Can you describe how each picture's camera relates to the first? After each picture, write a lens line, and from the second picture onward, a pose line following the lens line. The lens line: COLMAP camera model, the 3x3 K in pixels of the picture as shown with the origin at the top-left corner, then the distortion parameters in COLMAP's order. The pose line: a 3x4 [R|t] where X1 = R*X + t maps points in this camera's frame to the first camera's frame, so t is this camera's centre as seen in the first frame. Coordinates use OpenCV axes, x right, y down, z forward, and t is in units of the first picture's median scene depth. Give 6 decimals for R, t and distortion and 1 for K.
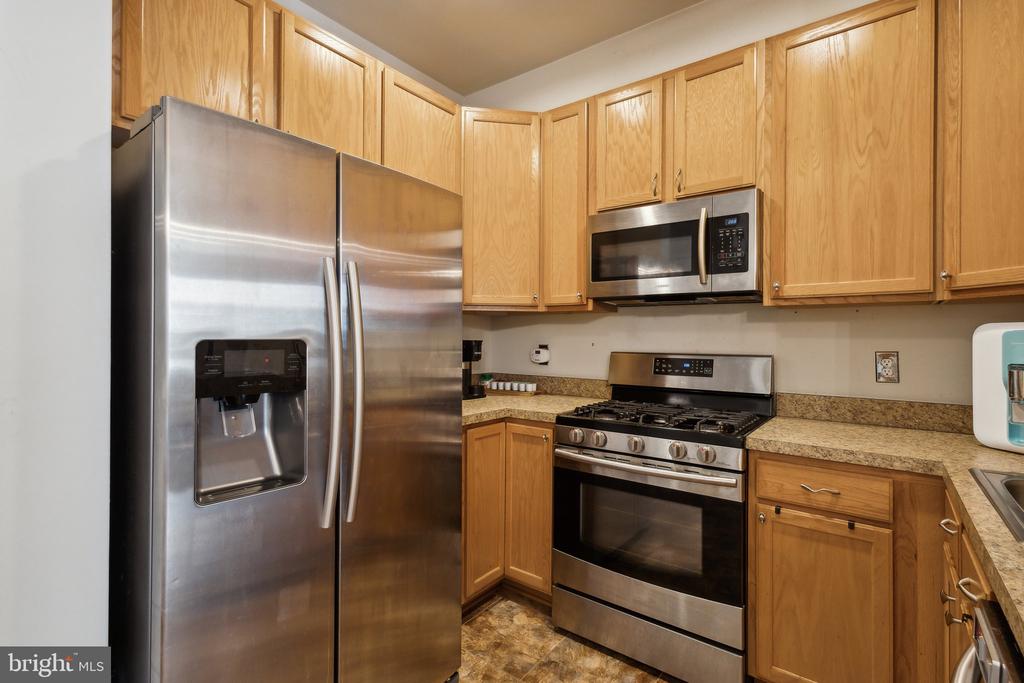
lens RADIAL K [[475.9, 0, 516.5], [0, 475.9, 338.2], [0, 0, 1]] dist [0.011430, -0.002460]
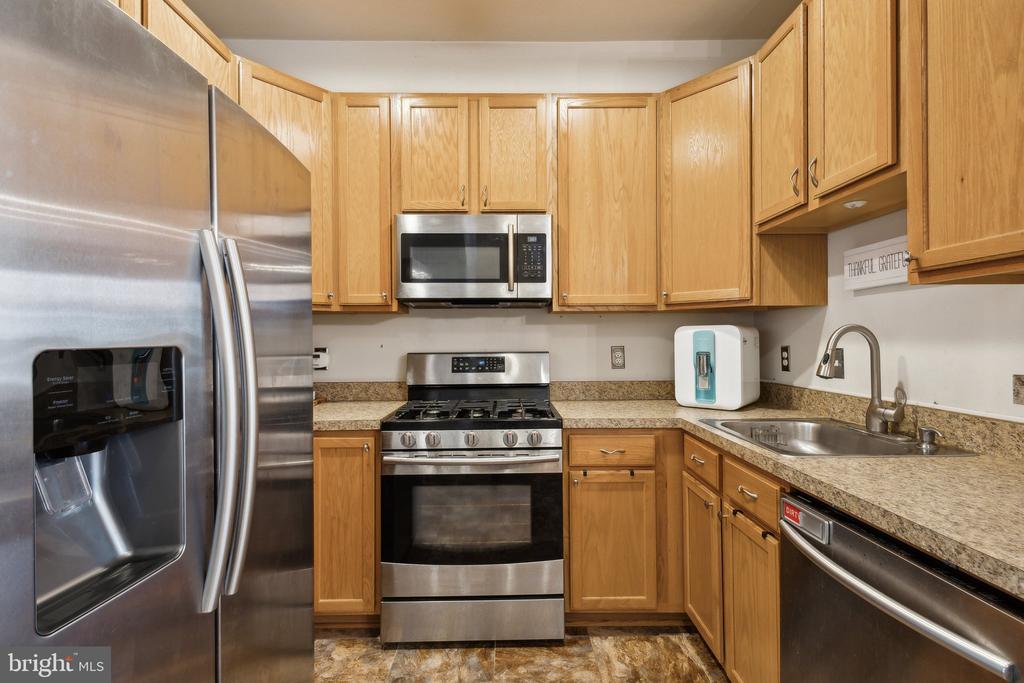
lens RADIAL K [[475.9, 0, 512.2], [0, 475.9, 337.5], [0, 0, 1]] dist [0.011430, -0.002460]
pose [[0.791704, -0.011390, 0.610798, -0.320732], [0.013150, 0.999912, 0.001601, -0.003316], [-0.610763, 0.006764, 0.791785, 0.099221]]
